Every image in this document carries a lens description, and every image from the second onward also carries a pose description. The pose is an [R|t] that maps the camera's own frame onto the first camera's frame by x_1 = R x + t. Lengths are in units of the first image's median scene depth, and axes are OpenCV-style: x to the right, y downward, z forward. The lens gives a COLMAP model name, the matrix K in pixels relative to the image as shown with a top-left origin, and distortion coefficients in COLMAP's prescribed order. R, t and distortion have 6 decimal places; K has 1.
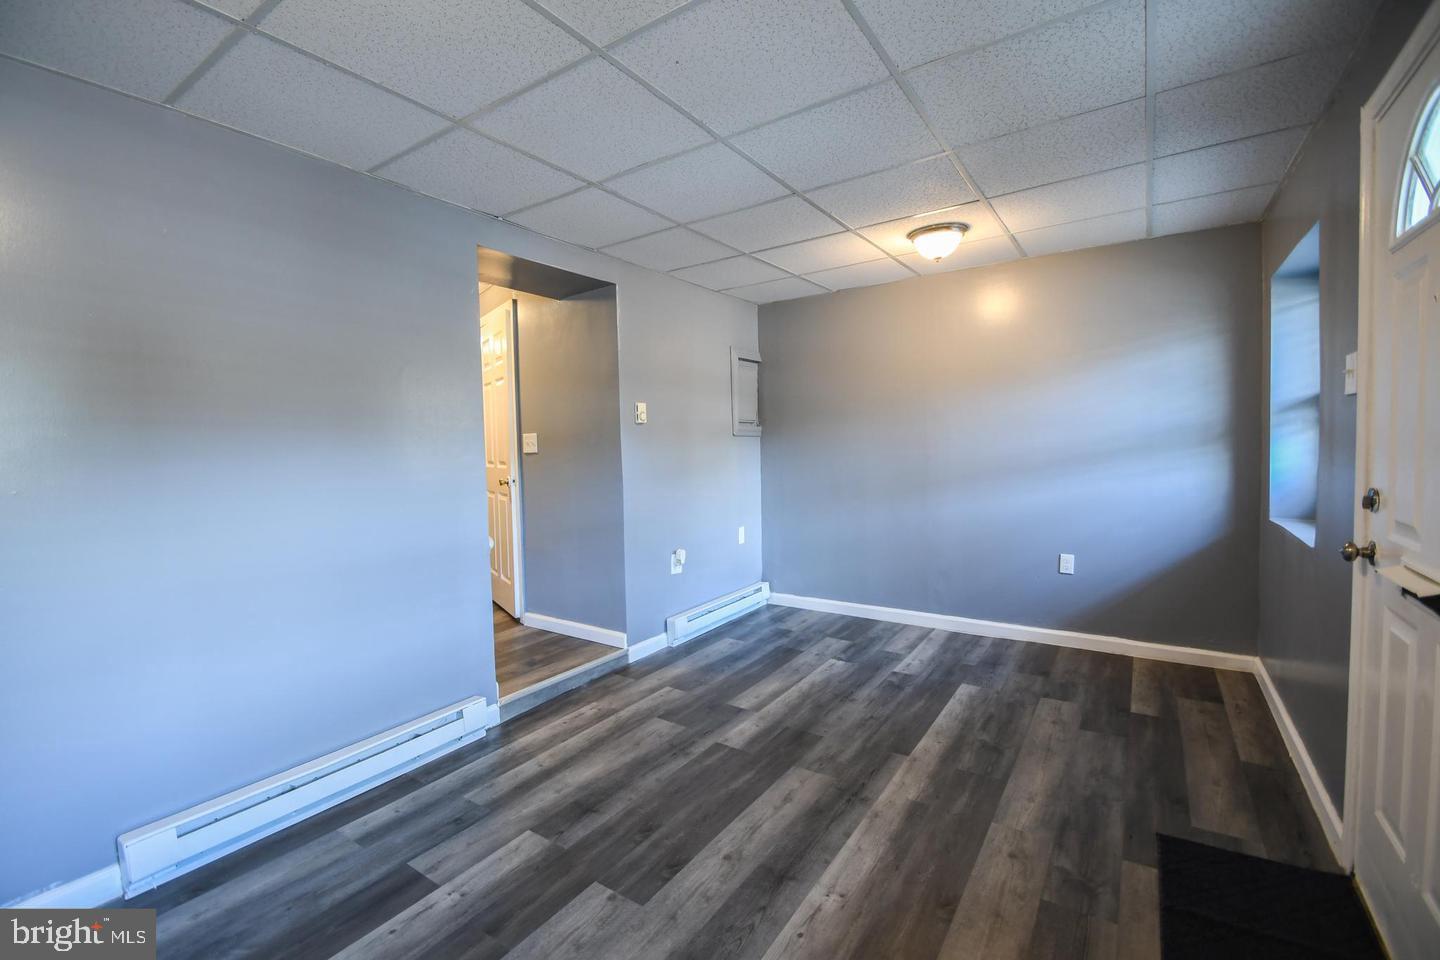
lens RADIAL K [[638.3, 0, 696.2], [0, 638.3, 472.2], [0, 0, 1]] dist [0.013760, -0.016601]
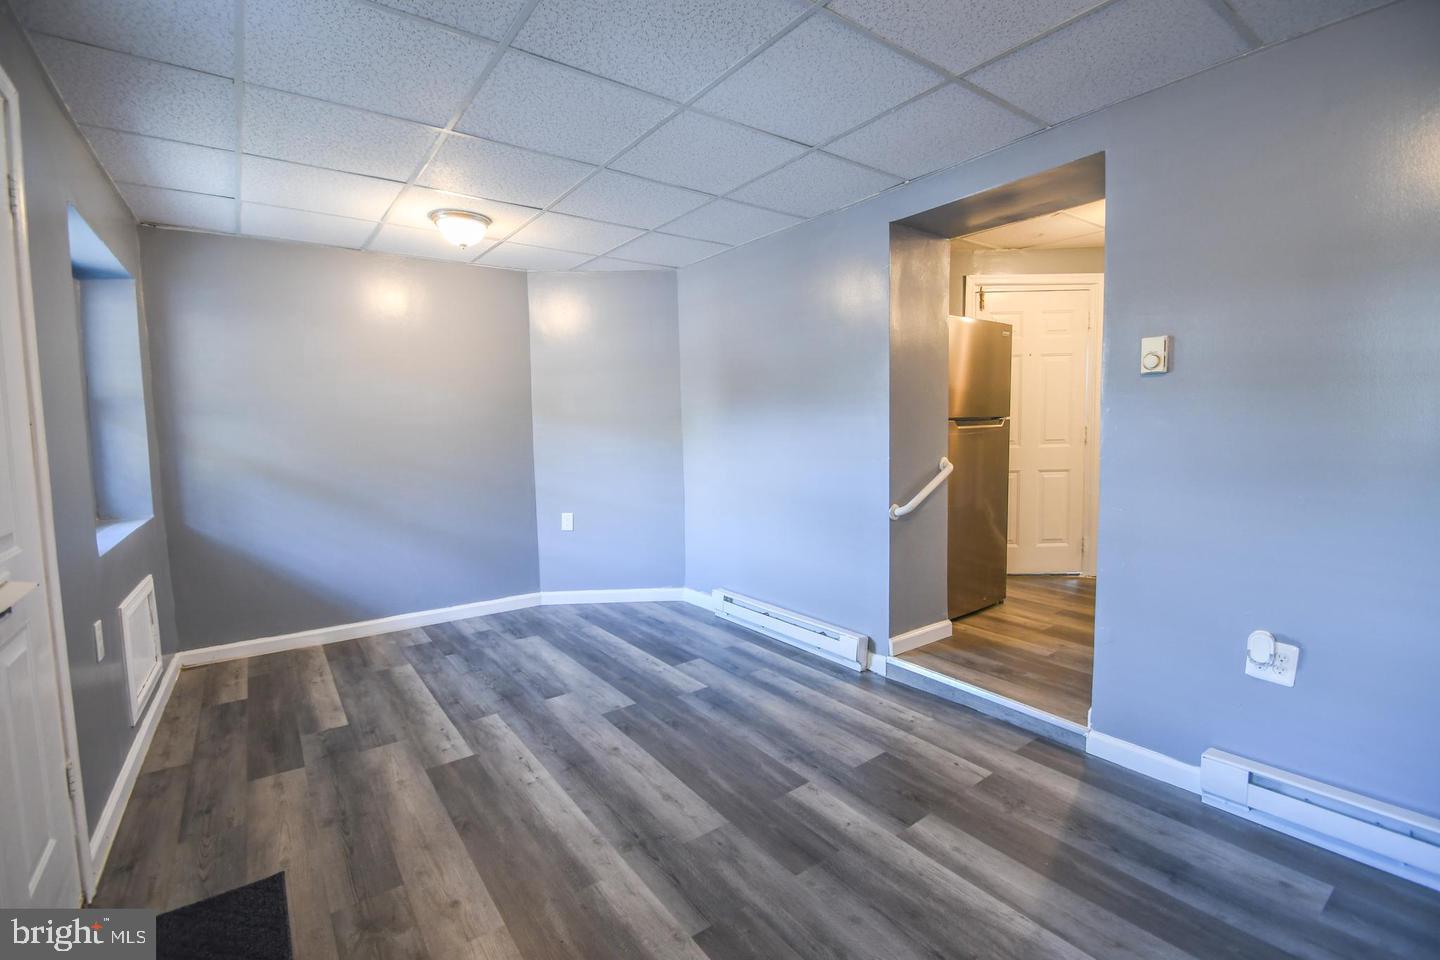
lens RADIAL K [[638.3, 0, 696.2], [0, 638.3, 472.2], [0, 0, 1]] dist [0.013760, -0.016601]
pose [[-0.346697, 0.101300, -0.932491, 0.951374], [-0.015713, 0.993384, 0.113758, -0.075517], [0.937846, 0.054092, -0.342811, 1.322025]]
